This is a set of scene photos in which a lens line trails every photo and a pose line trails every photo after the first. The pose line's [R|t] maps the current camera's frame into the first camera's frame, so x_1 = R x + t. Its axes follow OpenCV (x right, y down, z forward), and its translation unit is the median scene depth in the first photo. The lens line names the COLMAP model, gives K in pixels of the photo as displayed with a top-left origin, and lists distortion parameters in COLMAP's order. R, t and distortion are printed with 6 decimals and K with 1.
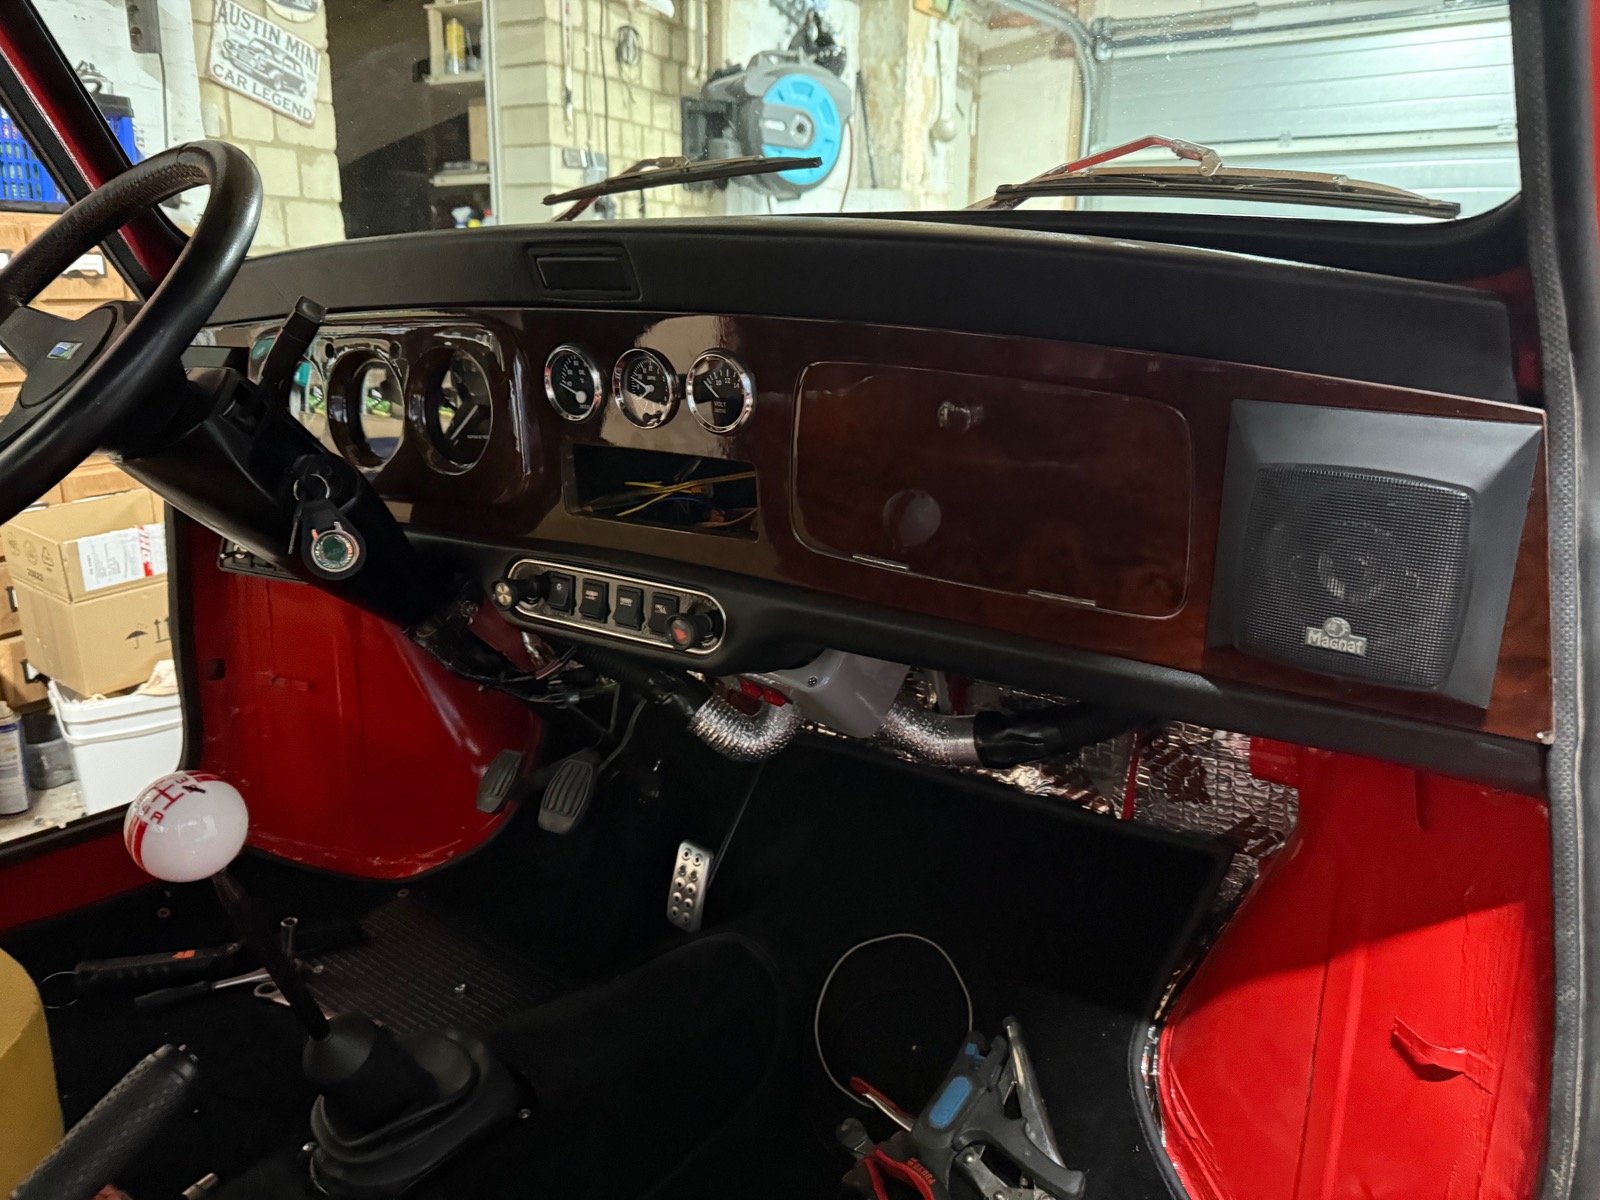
lens RADIAL K [[1143.5, 0, 800.0], [0, 1143.5, 600.0], [0, 0, 1]] dist [0.004254, -0.010119]
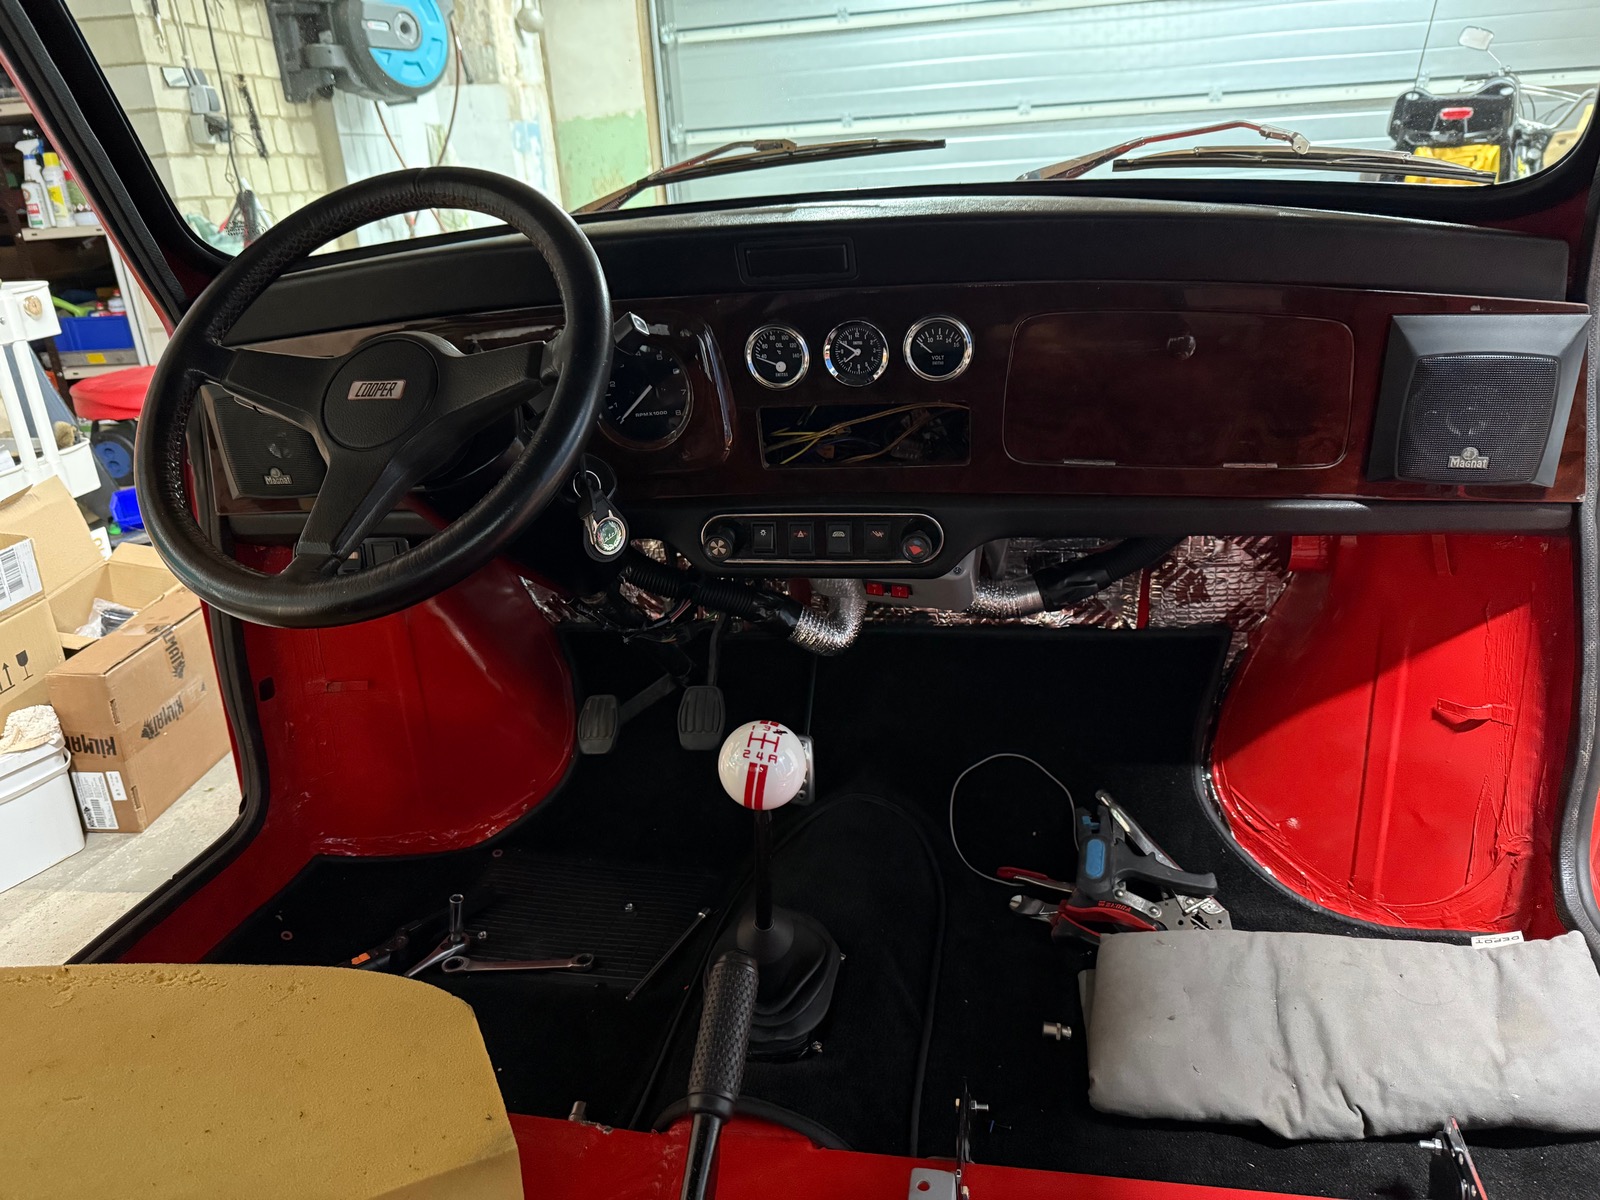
lens RADIAL K [[1143.5, 0, 800.0], [0, 1143.5, 600.0], [0, 0, 1]] dist [0.004254, -0.010119]
pose [[0.918424, -0.206365, 0.337507, -0.520039], [0.172640, 0.976710, 0.127412, -0.075832], [-0.355940, -0.058751, 0.932660, -0.087030]]
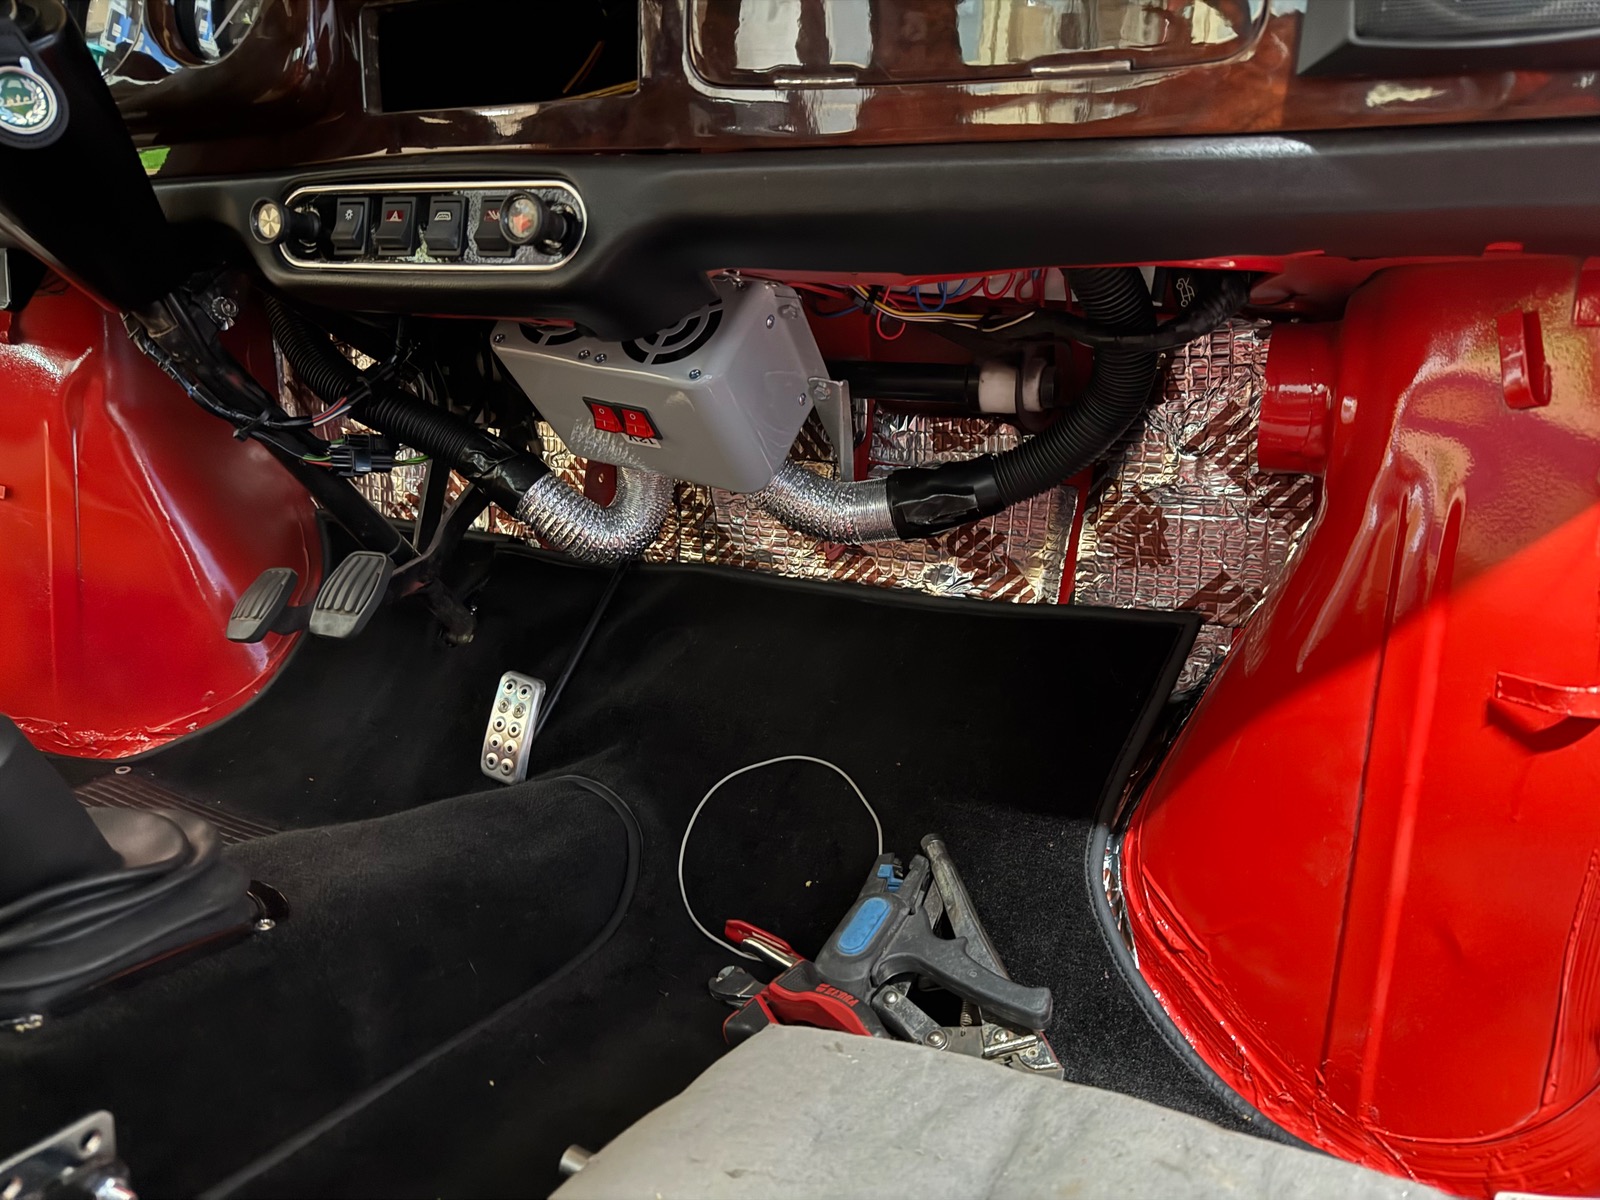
lens RADIAL K [[1142.5, 0, 789.4], [0, 1142.5, 593.7], [0, 0, 1]] dist [0.010749, -0.030601]
pose [[0.988205, 0.024262, 0.151201, -0.032913], [-0.011475, 0.996326, -0.084875, 0.259442], [-0.152704, 0.082139, 0.984853, 0.226826]]
